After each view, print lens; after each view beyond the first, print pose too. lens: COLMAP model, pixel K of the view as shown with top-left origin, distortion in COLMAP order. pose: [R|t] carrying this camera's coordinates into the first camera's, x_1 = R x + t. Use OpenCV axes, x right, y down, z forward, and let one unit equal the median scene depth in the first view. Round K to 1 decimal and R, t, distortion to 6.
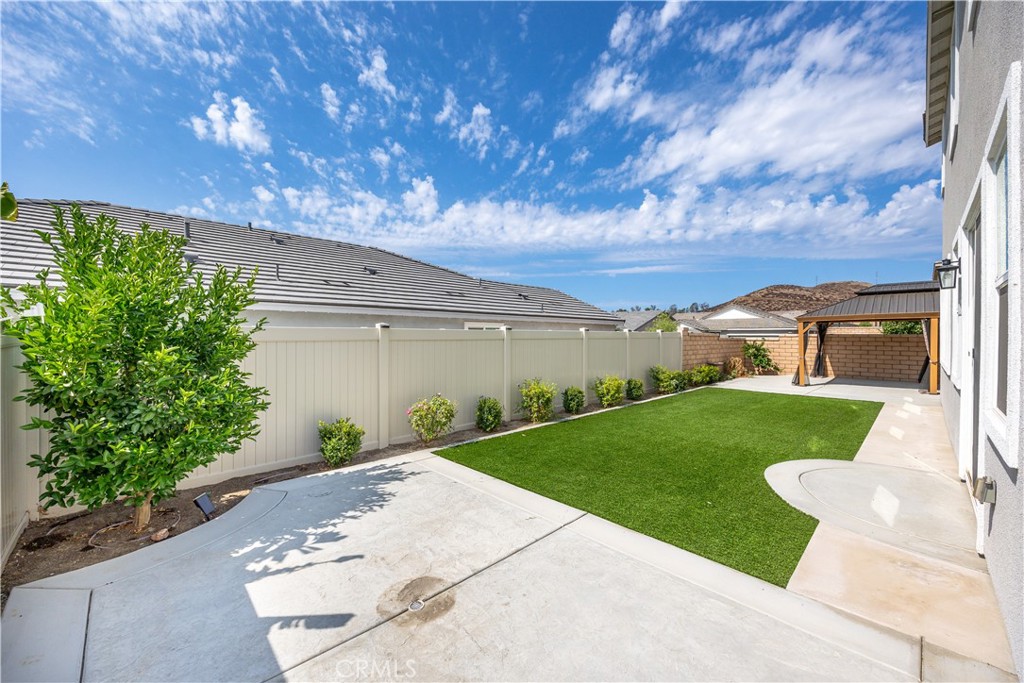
lens RADIAL K [[400.1, 0, 507.7], [0, 400.1, 329.3], [0, 0, 1]] dist [-0.002133, -0.000196]
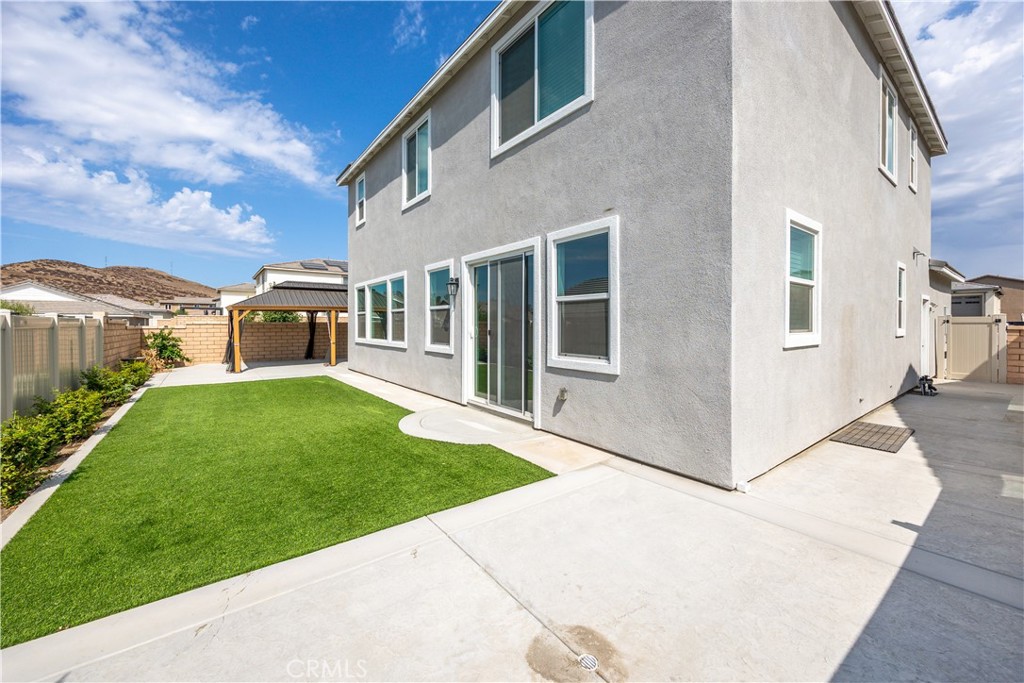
lens RADIAL K [[400.1, 0, 507.7], [0, 400.1, 329.3], [0, 0, 1]] dist [-0.002133, -0.000196]
pose [[0.119569, -0.013255, 0.992737, -0.463771], [-0.016719, 0.999742, 0.015362, 0.008968], [-0.992685, -0.018435, 0.119317, 0.483849]]
